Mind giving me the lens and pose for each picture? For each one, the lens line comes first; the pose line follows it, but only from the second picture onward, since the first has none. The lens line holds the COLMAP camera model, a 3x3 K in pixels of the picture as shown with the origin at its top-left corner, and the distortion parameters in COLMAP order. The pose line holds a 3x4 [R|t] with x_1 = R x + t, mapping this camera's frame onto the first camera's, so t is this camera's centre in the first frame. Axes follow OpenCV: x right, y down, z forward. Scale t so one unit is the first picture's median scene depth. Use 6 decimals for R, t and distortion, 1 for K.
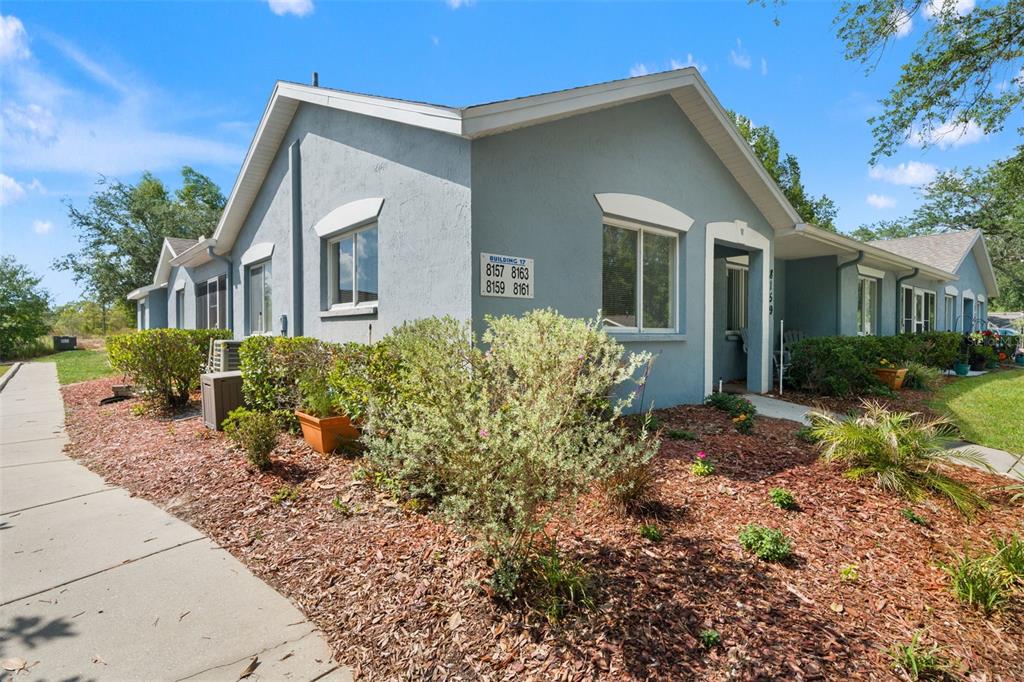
lens RADIAL K [[532.8, 0, 509.3], [0, 532.8, 351.1], [0, 0, 1]] dist [0.004031, 0.001268]
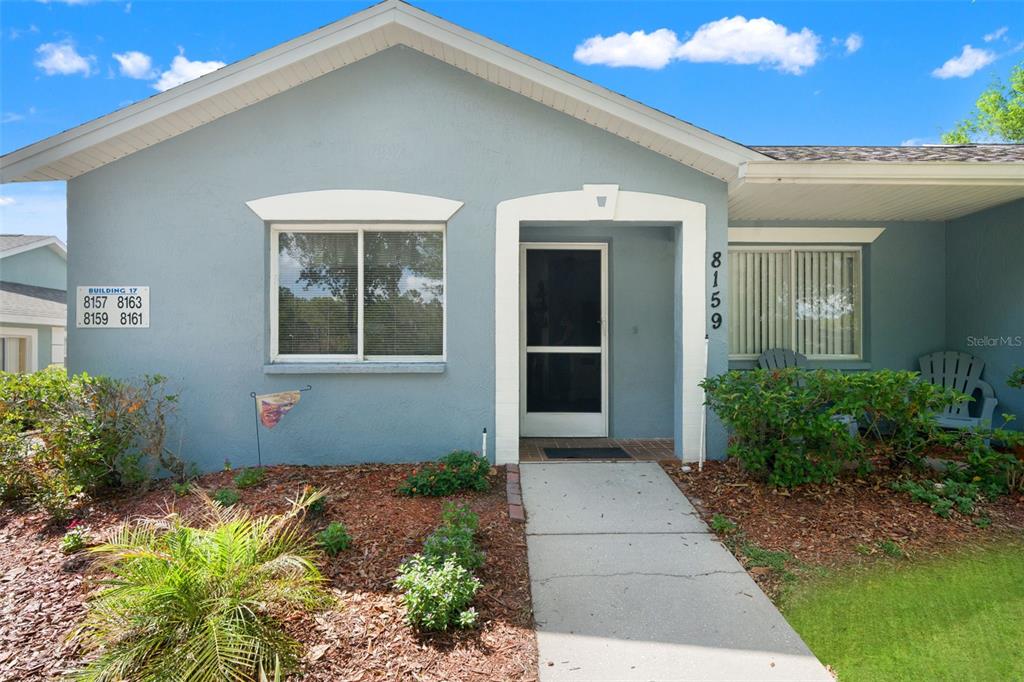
lens RADIAL K [[532.8, 0, 510.1], [0, 532.8, 351.2], [0, 0, 1]] dist [0.004031, 0.001268]
pose [[0.767675, -0.003366, -0.640831, 1.220175], [-0.016437, 0.999554, -0.024940, -0.046311], [0.640629, 0.029679, 0.767277, 0.728865]]
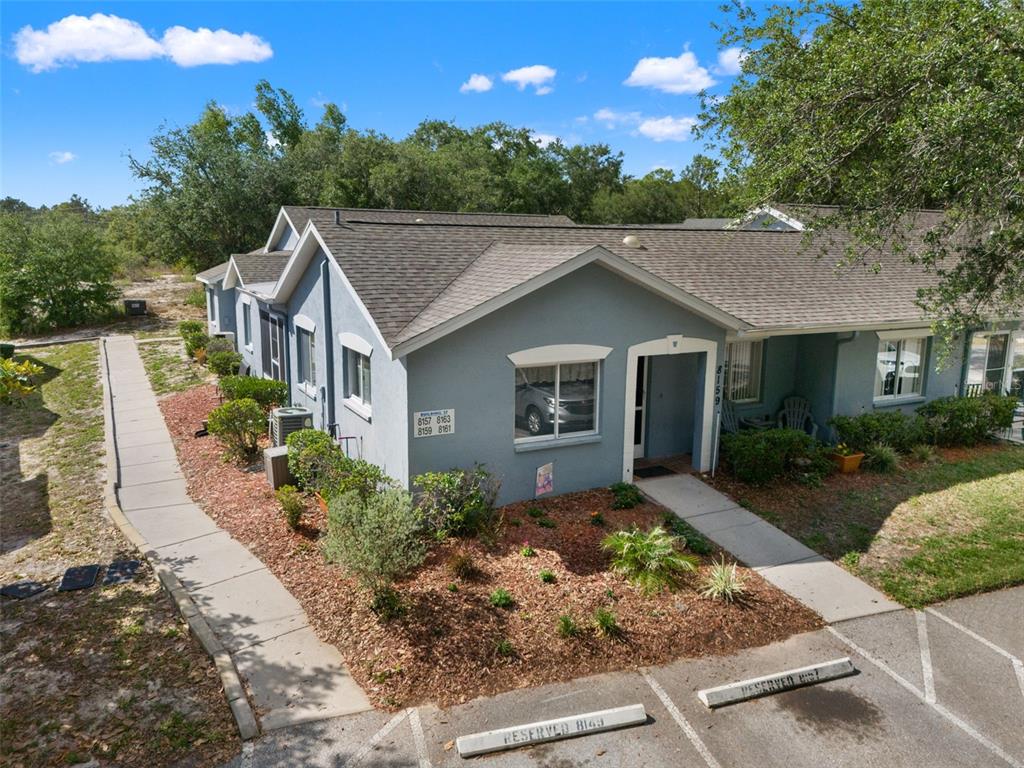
lens RADIAL K [[782.7, 0, 522.5], [0, 782.7, 387.2], [0, 0, 1]] dist [0.046621, -0.016871]
pose [[0.976052, 0.053474, -0.210861, 0.770327], [-0.020209, 0.987414, 0.156860, -0.638916], [0.216595, -0.148842, 0.964849, -1.246709]]
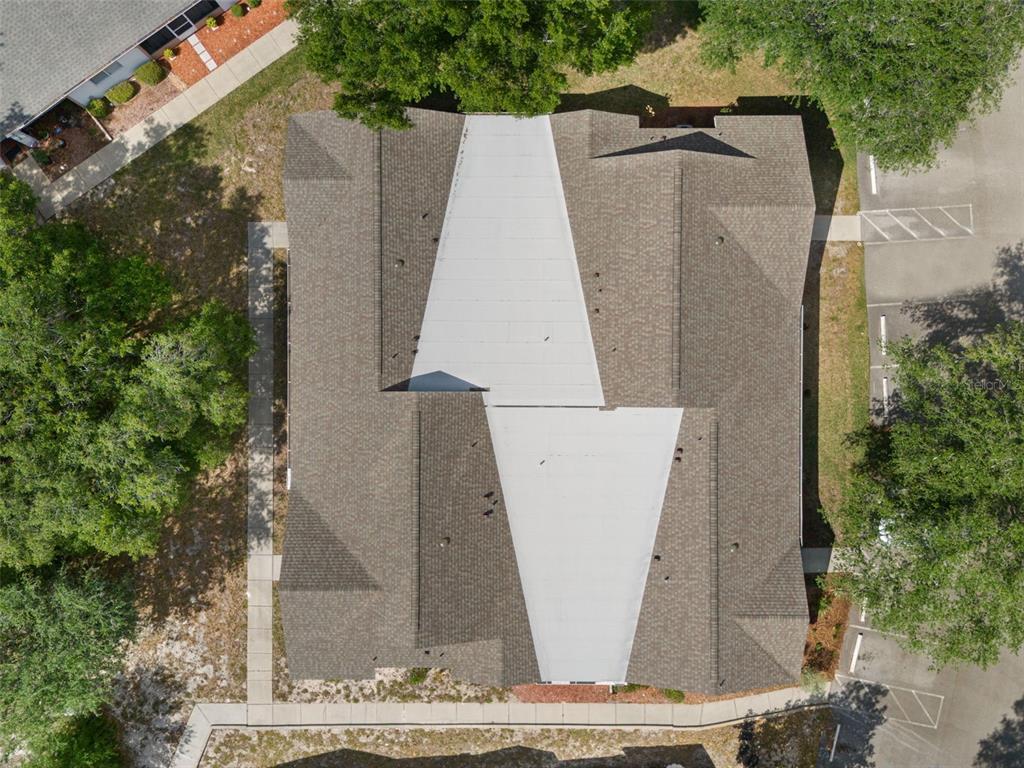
lens RADIAL K [[782.7, 0, 517.3], [0, 782.7, 380.5], [0, 0, 1]] dist [0.046621, -0.016871]
pose [[0.658936, -0.752198, 0.001433, 0.315866], [0.021609, 0.020834, 0.999549, -8.202448], [-0.751889, -0.658608, 0.029983, 4.625122]]
